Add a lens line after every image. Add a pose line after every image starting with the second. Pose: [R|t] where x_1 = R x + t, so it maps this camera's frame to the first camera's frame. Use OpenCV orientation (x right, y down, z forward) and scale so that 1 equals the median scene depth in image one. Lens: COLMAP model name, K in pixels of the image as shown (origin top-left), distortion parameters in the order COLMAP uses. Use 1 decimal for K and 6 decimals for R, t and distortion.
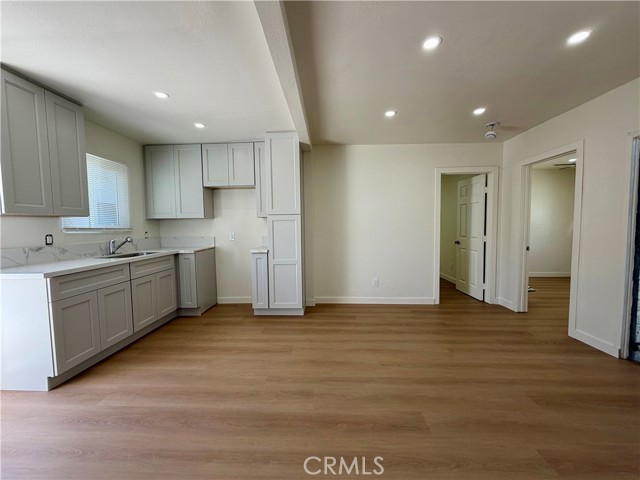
lens RADIAL K [[255.3, 0, 317.8], [0, 255.3, 239.8], [0, 0, 1]] dist [0.000926, 0.000043]
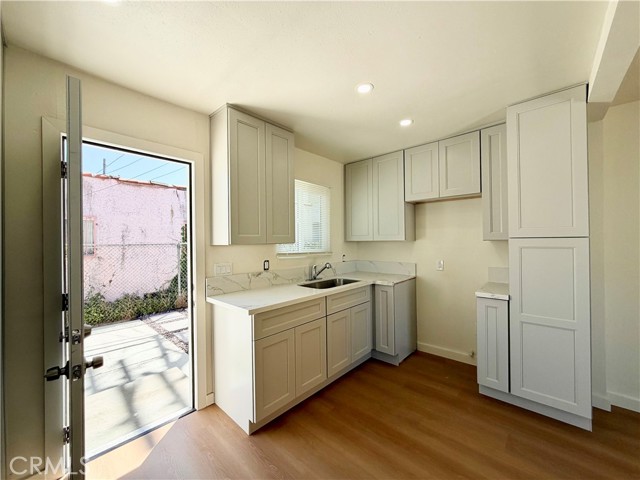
lens RADIAL K [[255.3, 0, 317.8], [0, 255.3, 239.8], [0, 0, 1]] dist [0.000926, 0.000043]
pose [[0.763273, 0.004276, -0.646062, -0.157475], [-0.036718, 0.998649, -0.036769, -0.055578], [0.645032, 0.051787, 0.762399, 0.246766]]
